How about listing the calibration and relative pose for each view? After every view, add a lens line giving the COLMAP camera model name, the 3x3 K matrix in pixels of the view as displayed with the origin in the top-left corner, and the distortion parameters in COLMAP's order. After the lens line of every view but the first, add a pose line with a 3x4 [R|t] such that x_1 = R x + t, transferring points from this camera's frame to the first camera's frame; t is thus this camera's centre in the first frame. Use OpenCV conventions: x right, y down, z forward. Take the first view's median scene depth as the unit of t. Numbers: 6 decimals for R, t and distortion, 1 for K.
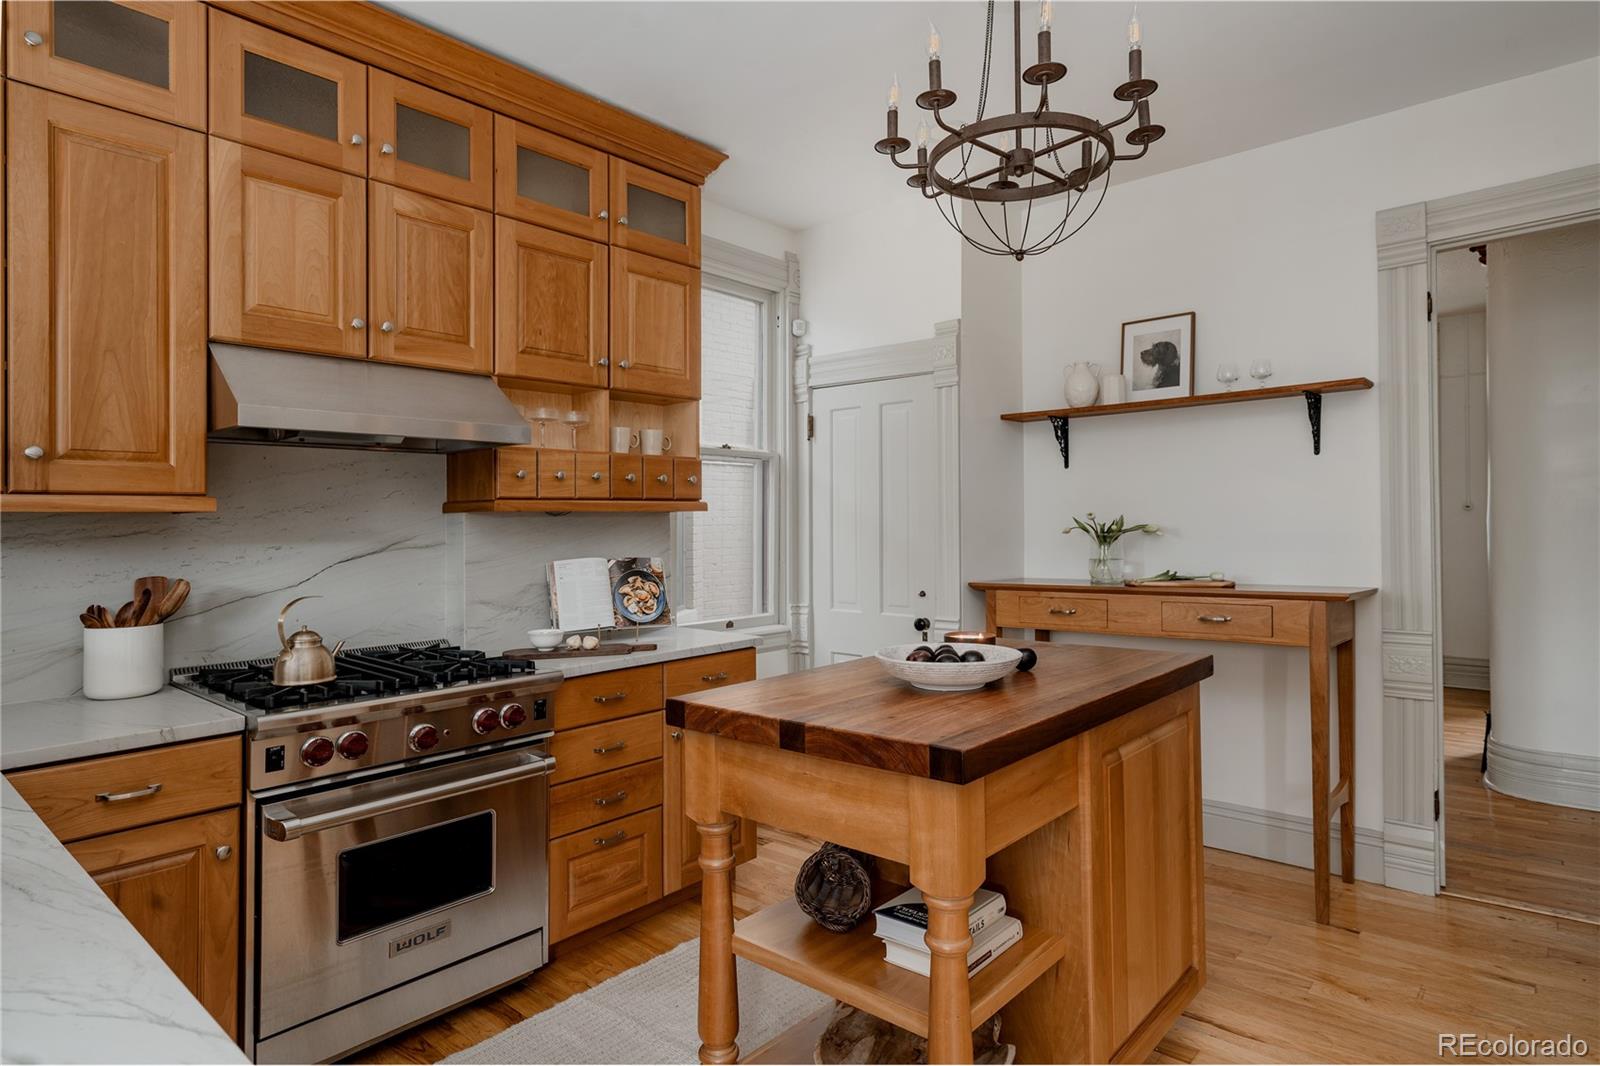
lens RADIAL K [[876.7, 0, 802.8], [0, 876.7, 522.6], [0, 0, 1]] dist [0.006067, 0.000440]
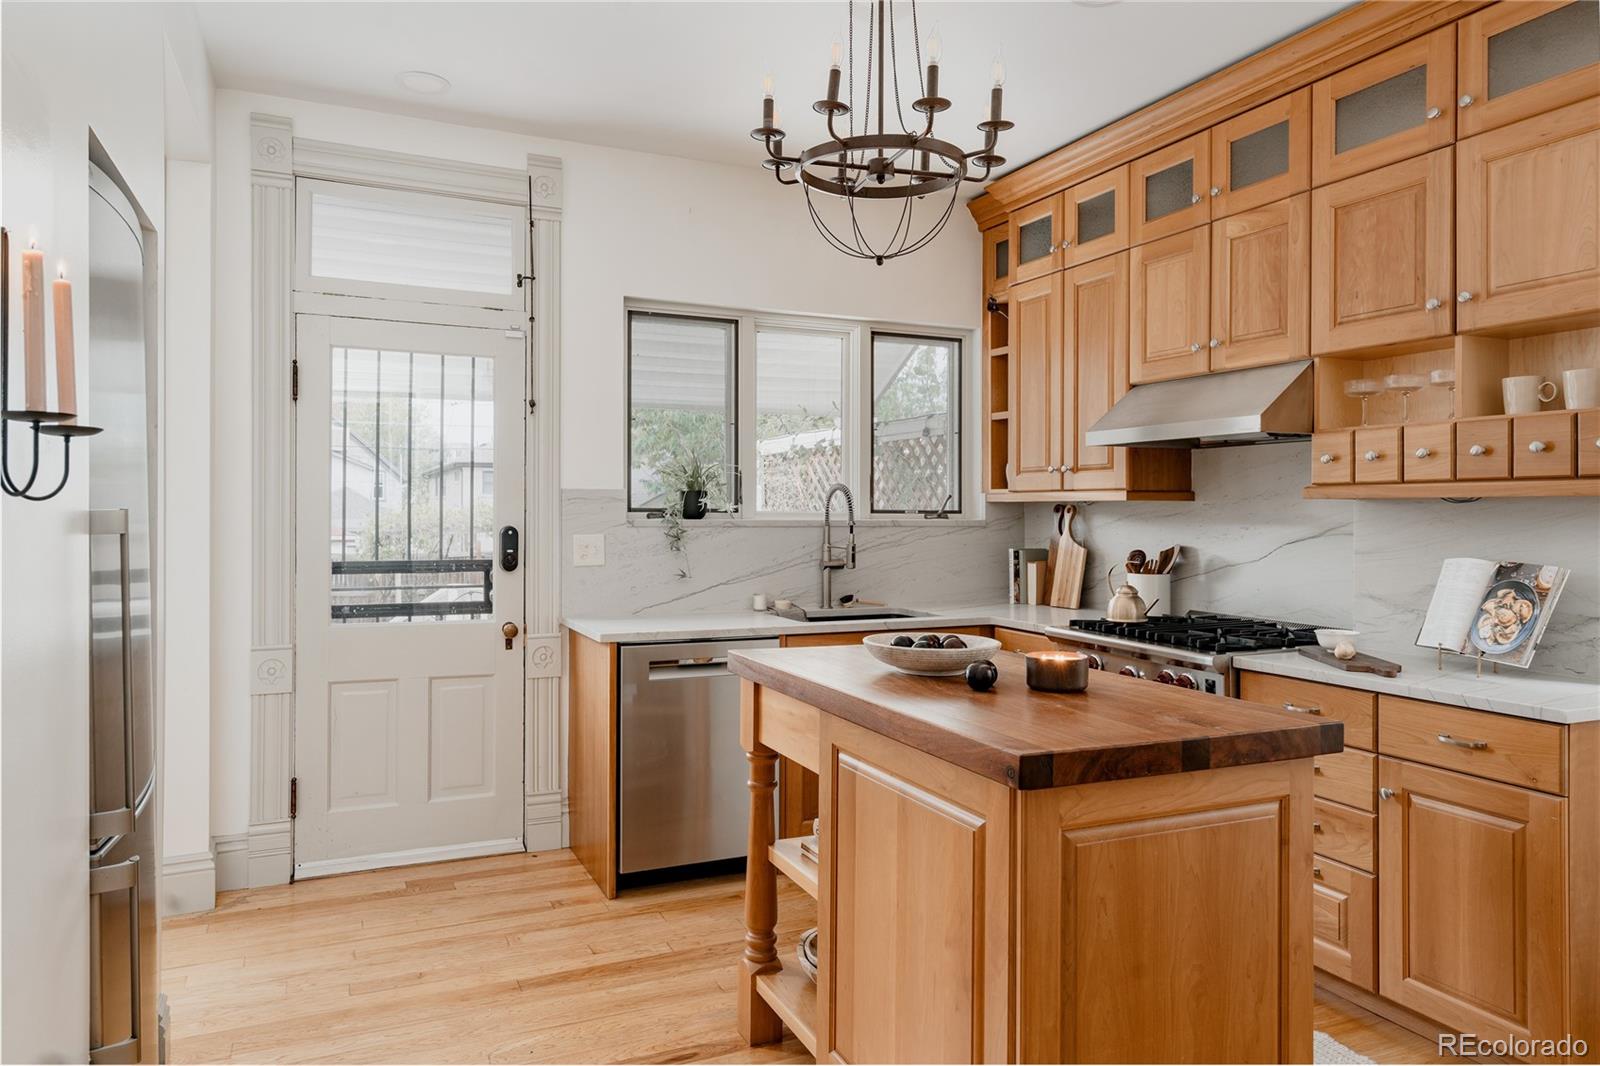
lens RADIAL K [[1015.1, 0, 798.5], [0, 1015.1, 522.2], [0, 0, 1]] dist [-0.001130, 0.000262]
pose [[-0.403423, 0.023470, -0.914713, 0.868400], [0.000904, 0.999681, 0.025252, -0.014909], [0.915013, 0.009361, -0.403315, 0.898877]]
